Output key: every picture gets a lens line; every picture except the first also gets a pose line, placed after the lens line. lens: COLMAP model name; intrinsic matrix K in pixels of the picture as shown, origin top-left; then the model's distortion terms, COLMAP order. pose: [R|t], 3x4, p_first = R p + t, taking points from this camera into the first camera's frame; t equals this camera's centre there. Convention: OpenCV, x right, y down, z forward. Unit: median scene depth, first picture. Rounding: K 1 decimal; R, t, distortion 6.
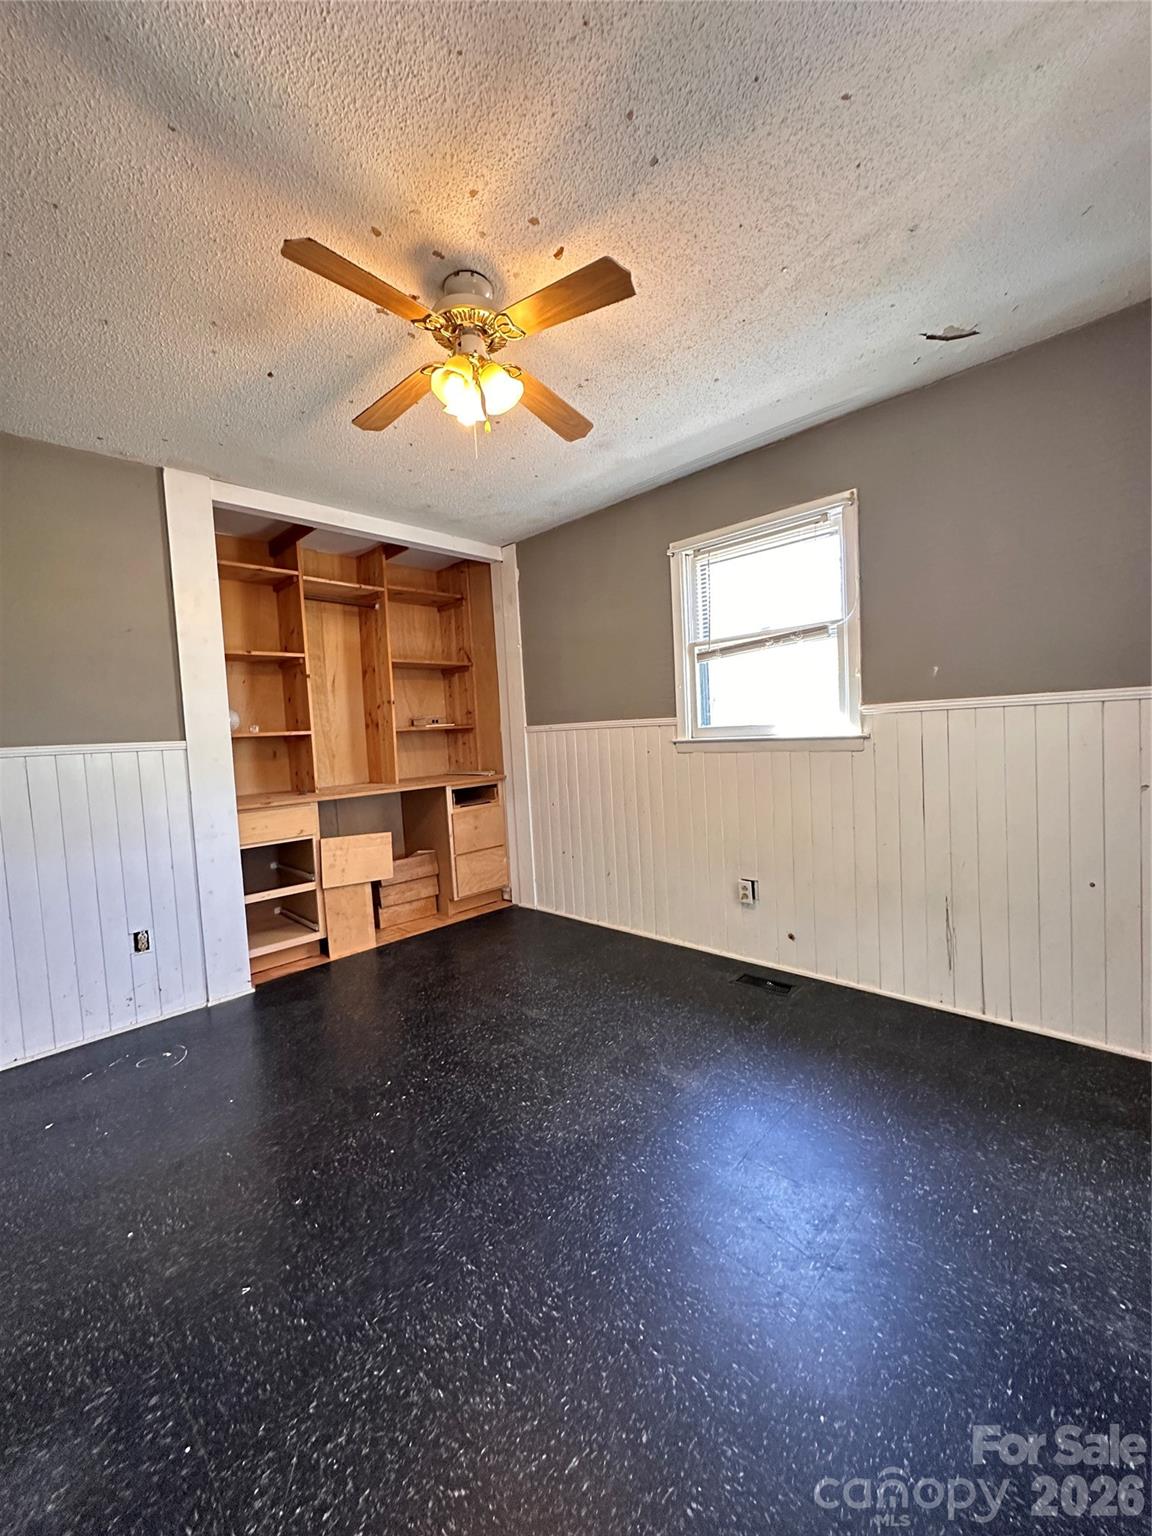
lens RADIAL K [[613.1, 0, 575.5], [0, 613.1, 769.4], [0, 0, 1]] dist [-0.005697, 0.001252]
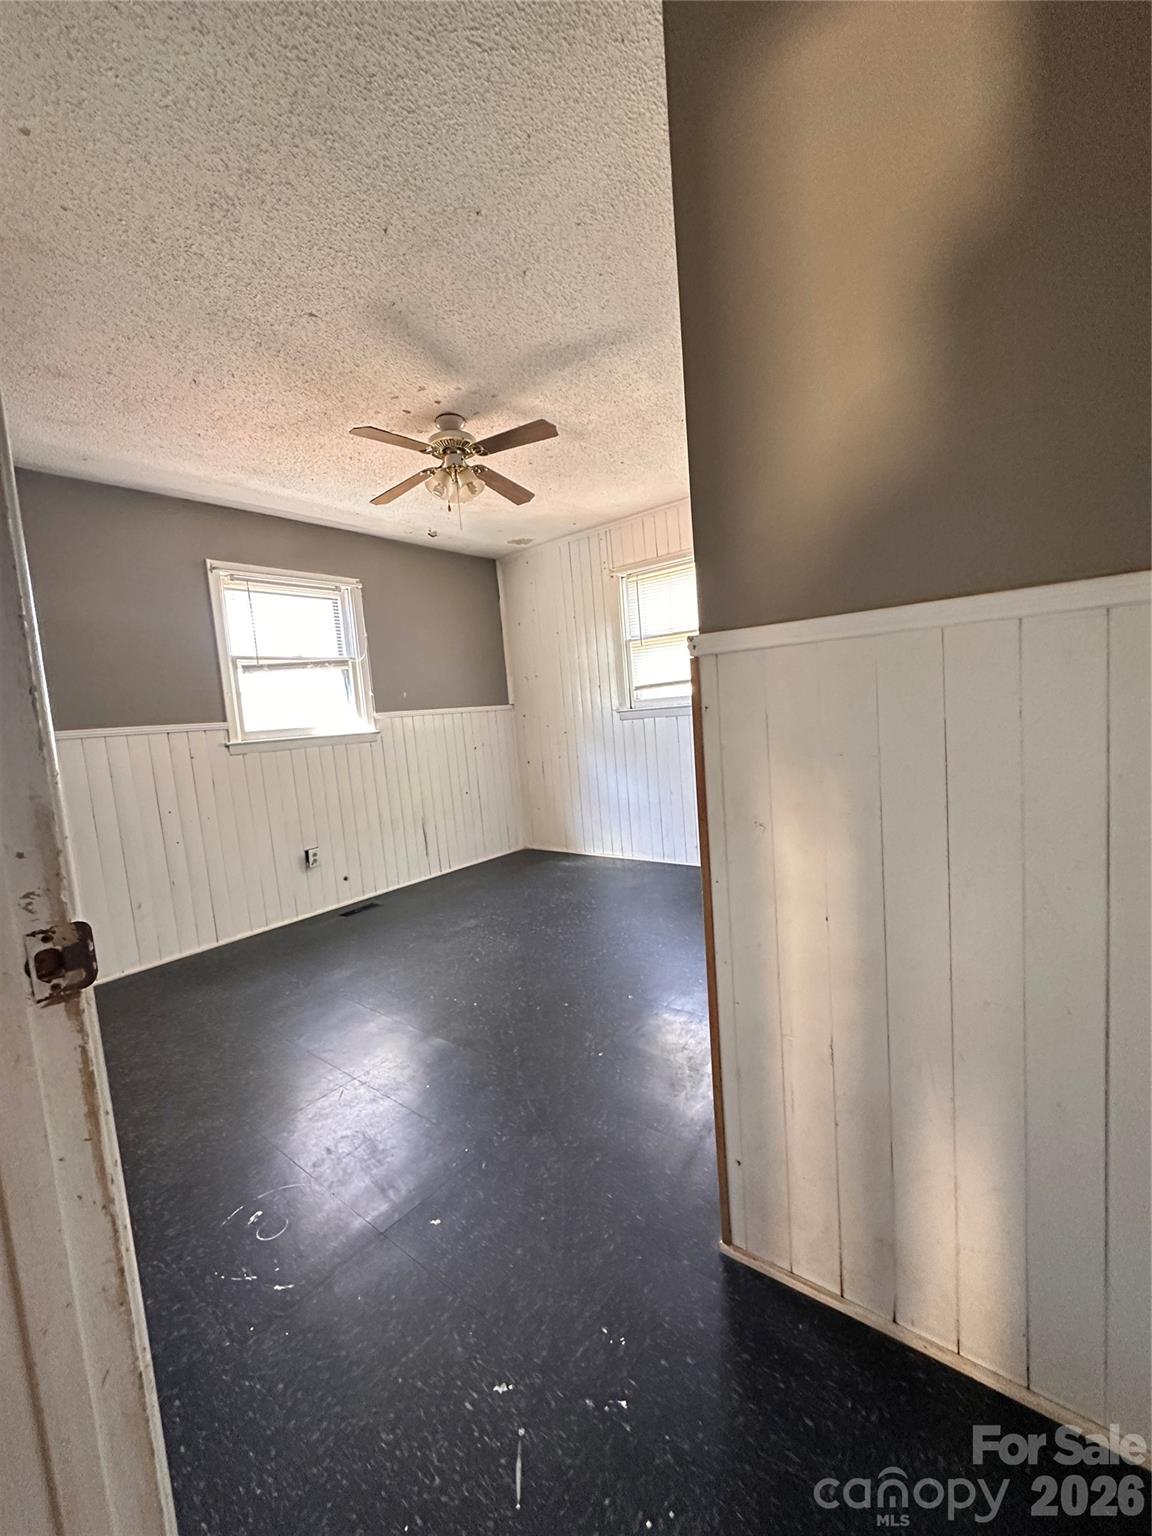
lens RADIAL K [[613.1, 0, 575.5], [0, 613.1, 769.4], [0, 0, 1]] dist [-0.005697, 0.001252]
pose [[-0.089949, -0.047087, 0.994833, -1.150746], [0.137279, 0.988761, 0.059212, 0.018794], [-0.986440, 0.141895, -0.082474, 0.609322]]
